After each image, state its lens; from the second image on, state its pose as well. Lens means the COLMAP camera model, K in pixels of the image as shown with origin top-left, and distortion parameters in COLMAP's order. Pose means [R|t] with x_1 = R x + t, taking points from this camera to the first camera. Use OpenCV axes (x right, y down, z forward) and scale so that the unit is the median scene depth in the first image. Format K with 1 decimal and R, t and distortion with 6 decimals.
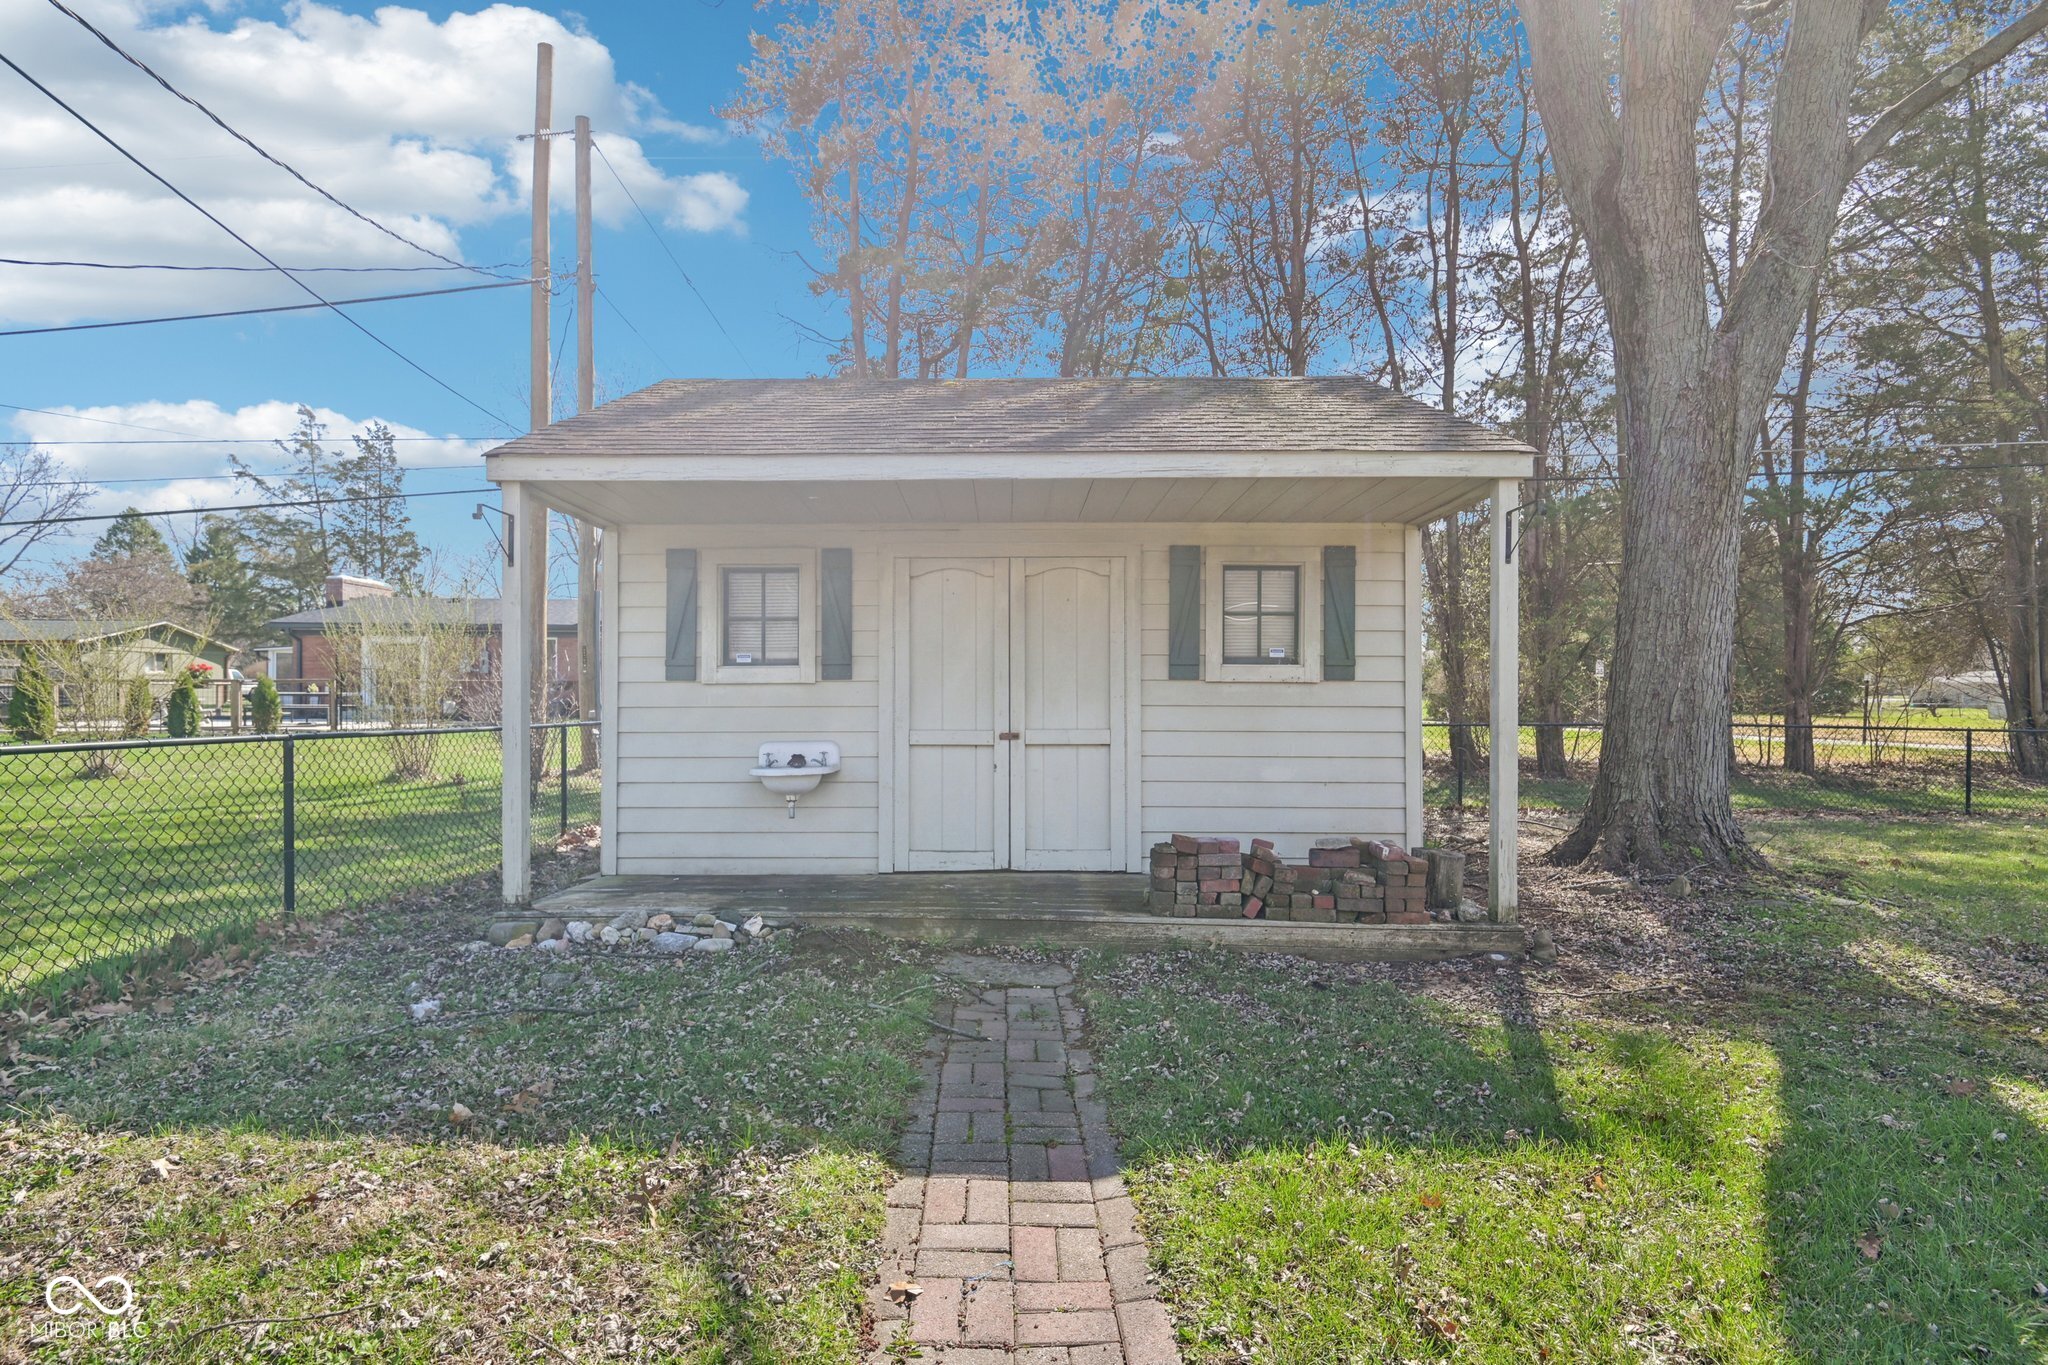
lens RADIAL K [[973.8, 0, 991.4], [0, 973.8, 708.0], [0, 0, 1]] dist [-0.014598, -0.002490]
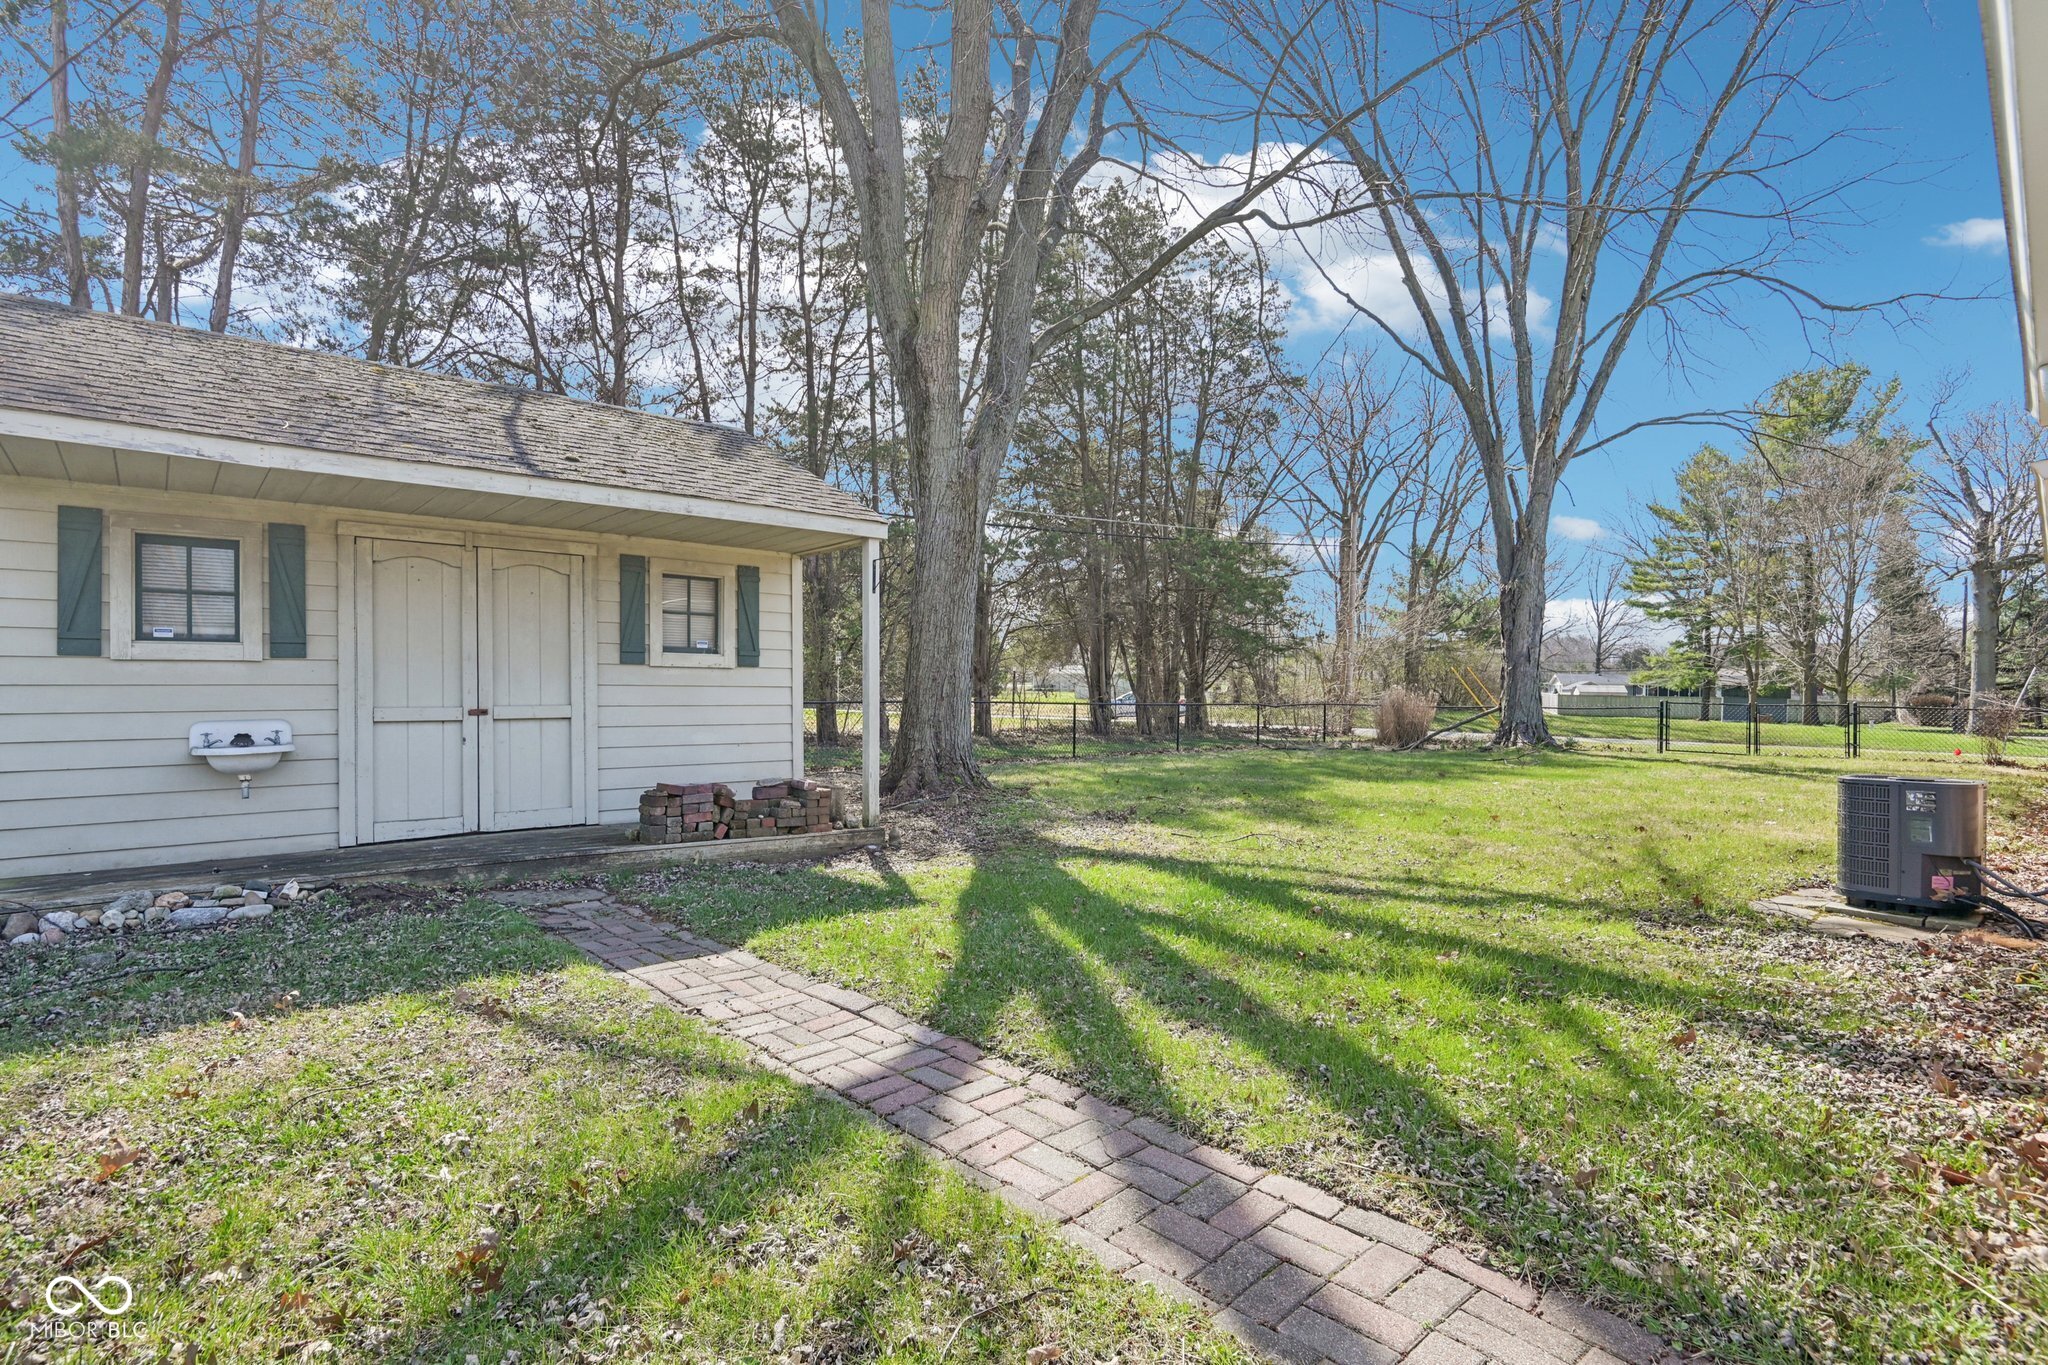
lens RADIAL K [[973.8, 0, 1023.2], [0, 973.8, 688.7], [0, 0, 1]] dist [-0.014598, -0.002490]
pose [[0.729753, 0.001397, 0.683710, -0.282987], [0.000563, 0.999996, -0.002644, 0.005418], [-0.683711, 0.002315, 0.729749, -0.234708]]
